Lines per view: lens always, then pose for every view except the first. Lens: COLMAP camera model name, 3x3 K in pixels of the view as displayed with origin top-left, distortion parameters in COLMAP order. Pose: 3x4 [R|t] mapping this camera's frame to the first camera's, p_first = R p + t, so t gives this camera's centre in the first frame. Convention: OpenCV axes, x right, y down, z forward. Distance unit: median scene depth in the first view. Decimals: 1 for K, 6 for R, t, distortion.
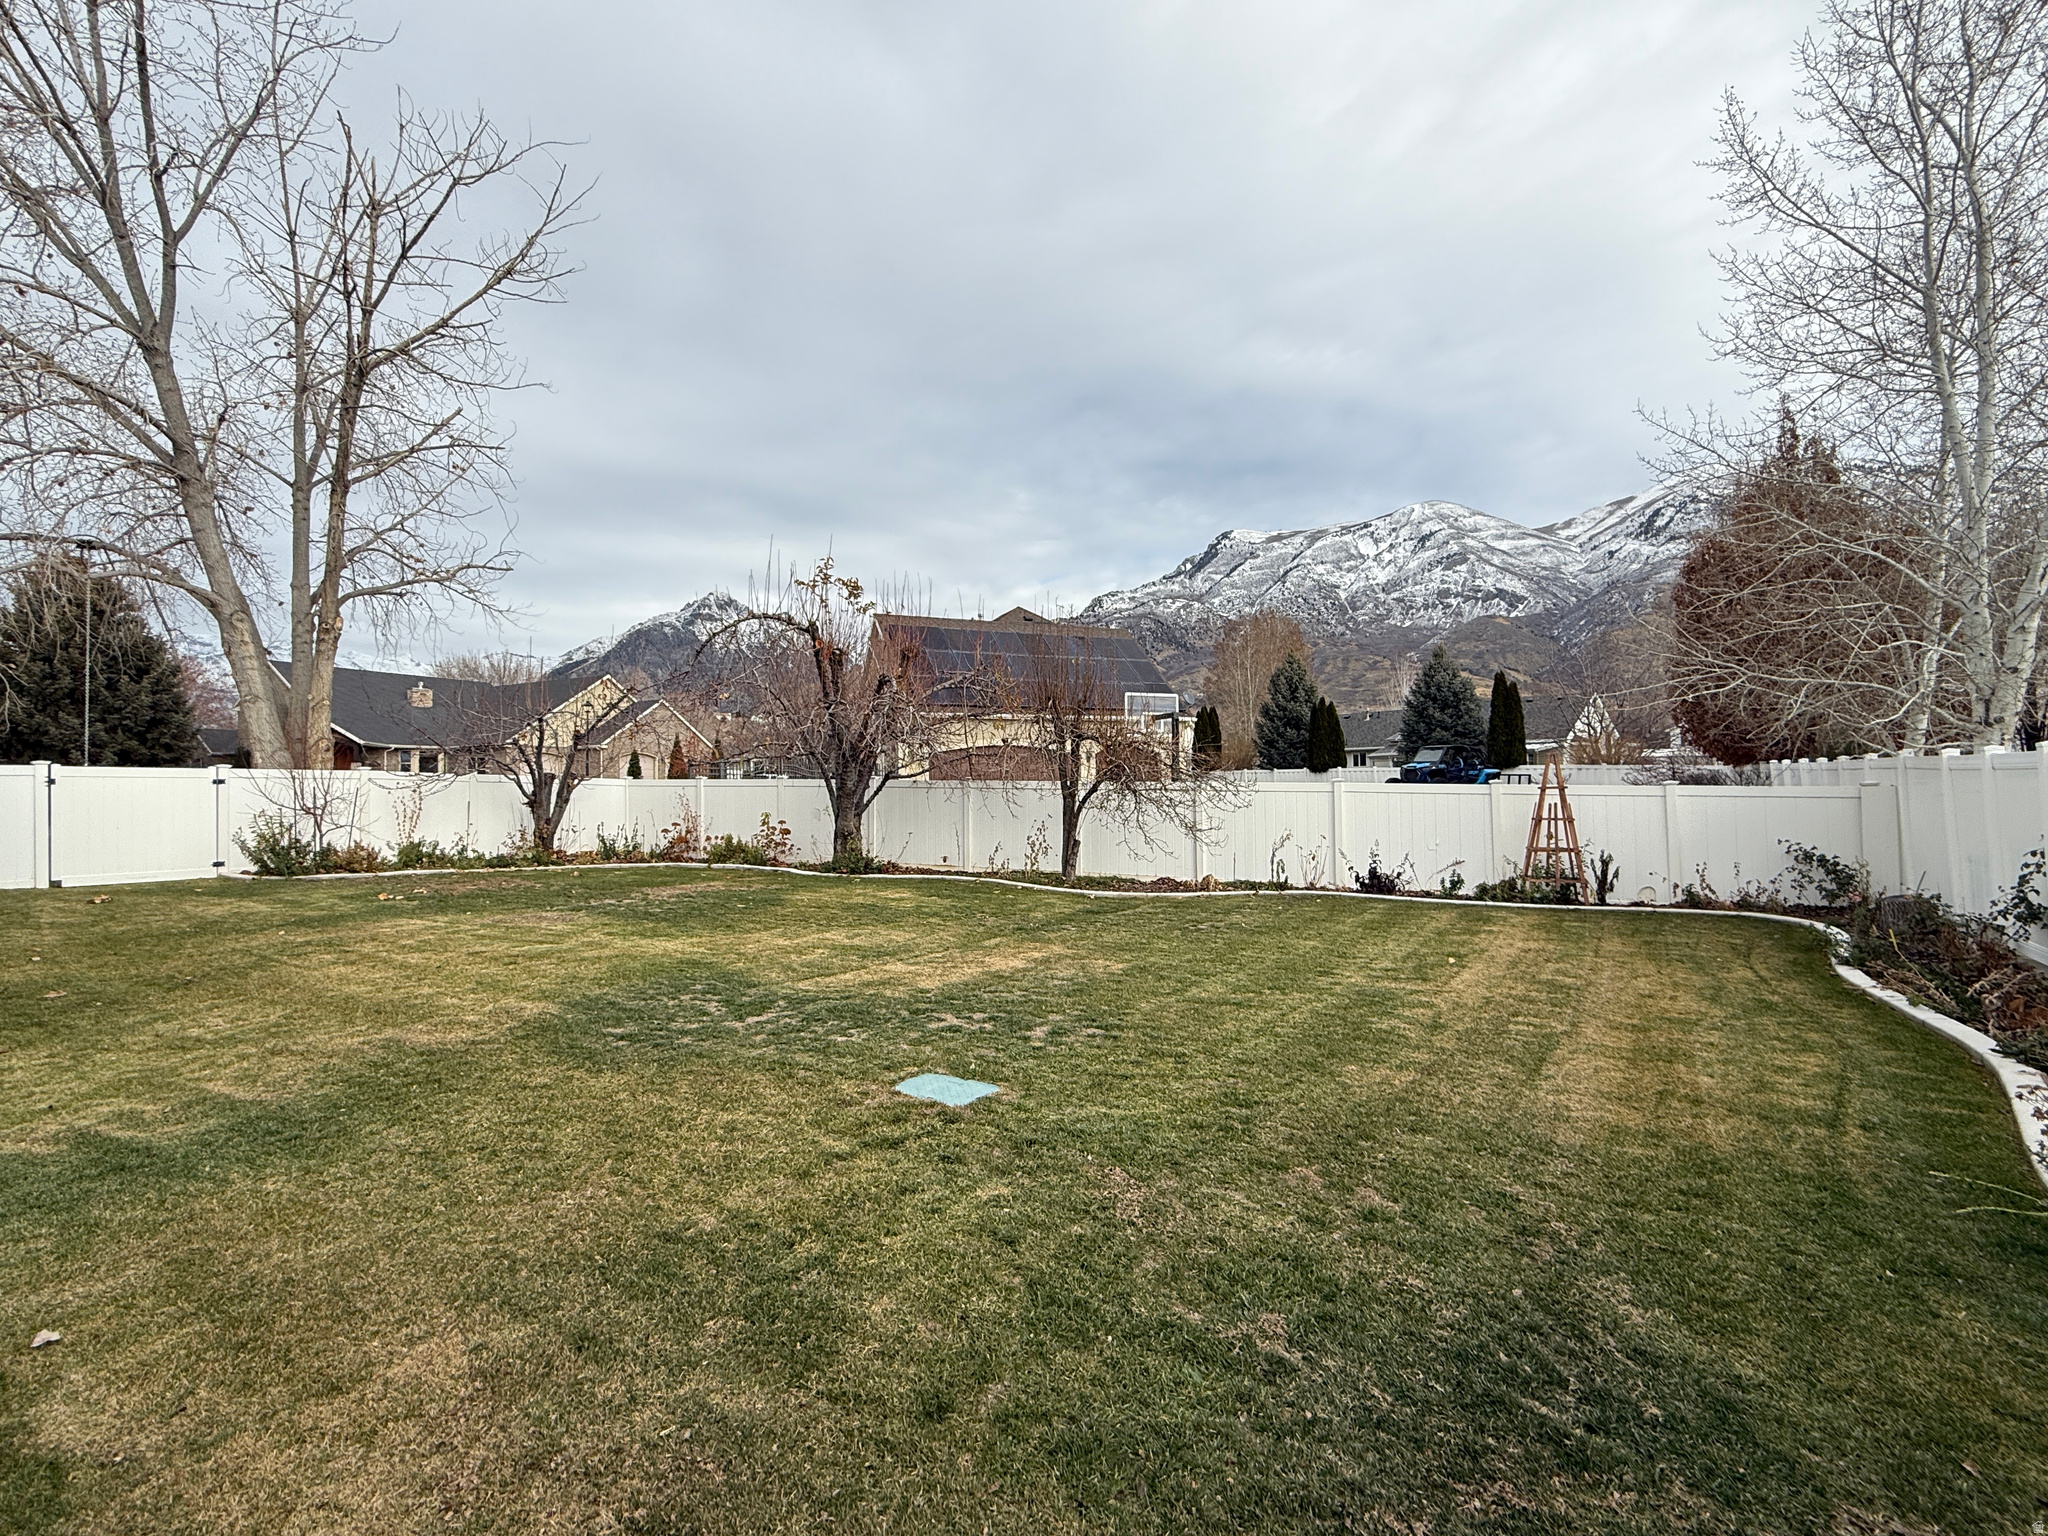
lens RADIAL K [[896.8, 0, 1022.0], [0, 896.8, 764.8], [0, 0, 1]] dist [-0.000823, -0.000432]
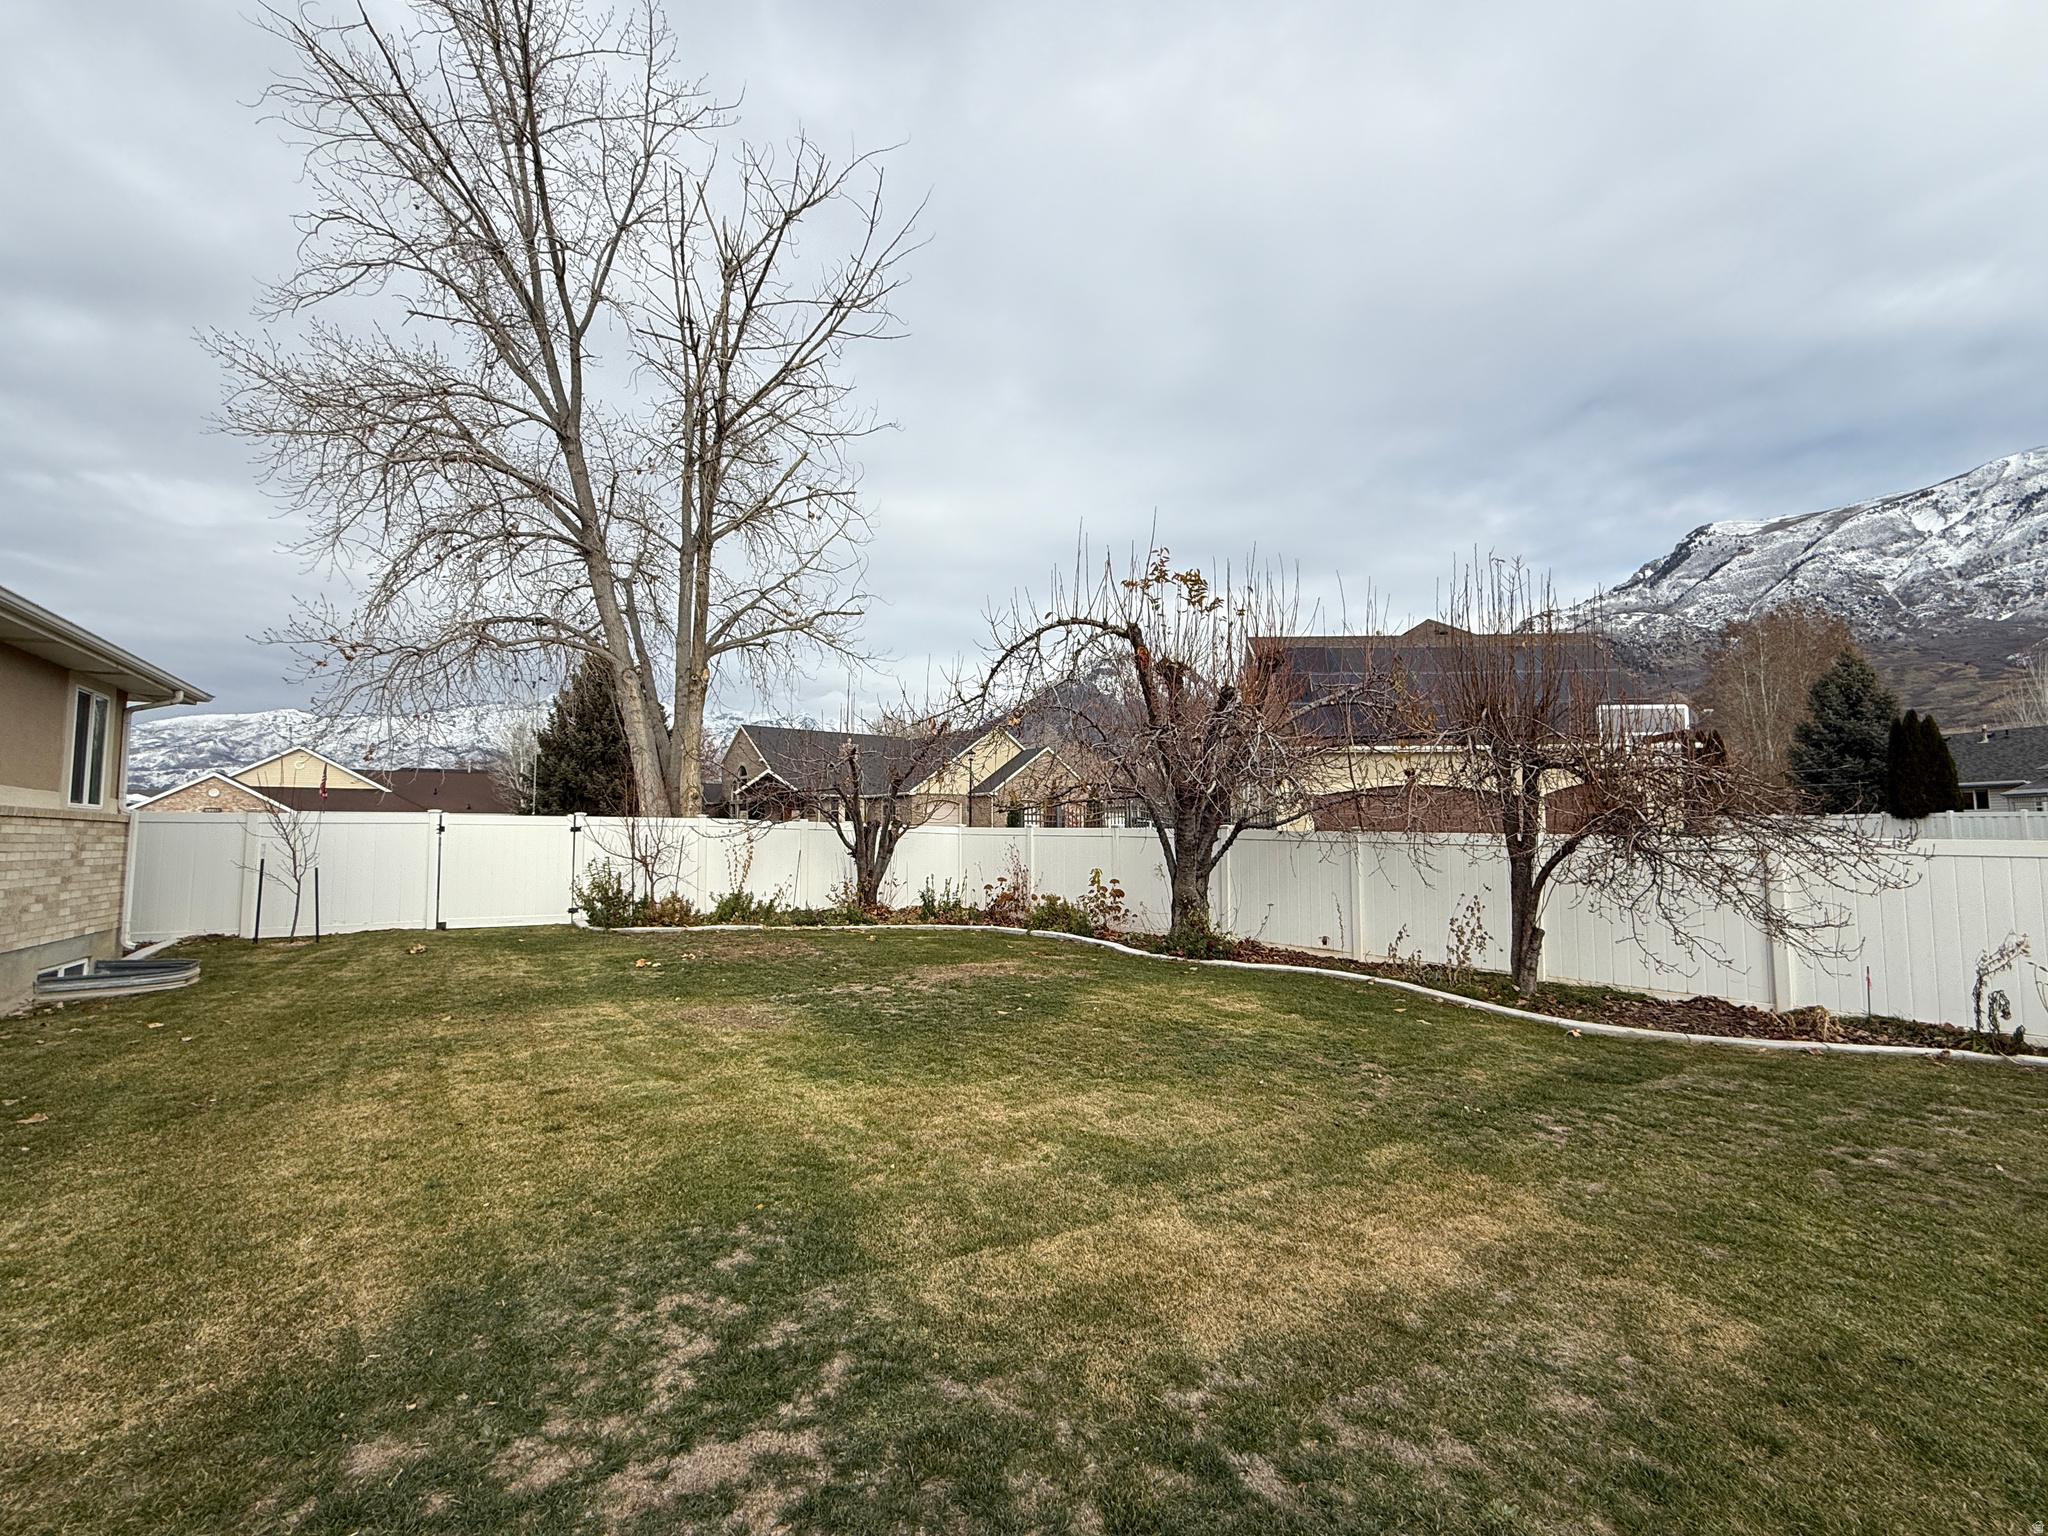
lens RADIAL K [[896.8, 0, 1028.2], [0, 896.8, 765.6], [0, 0, 1]] dist [-0.000823, -0.000432]
pose [[0.909560, -0.025183, -0.414809, 0.000073], [0.004352, 0.998685, -0.051086, 0.000677], [0.415550, 0.044661, 0.908473, 0.227977]]
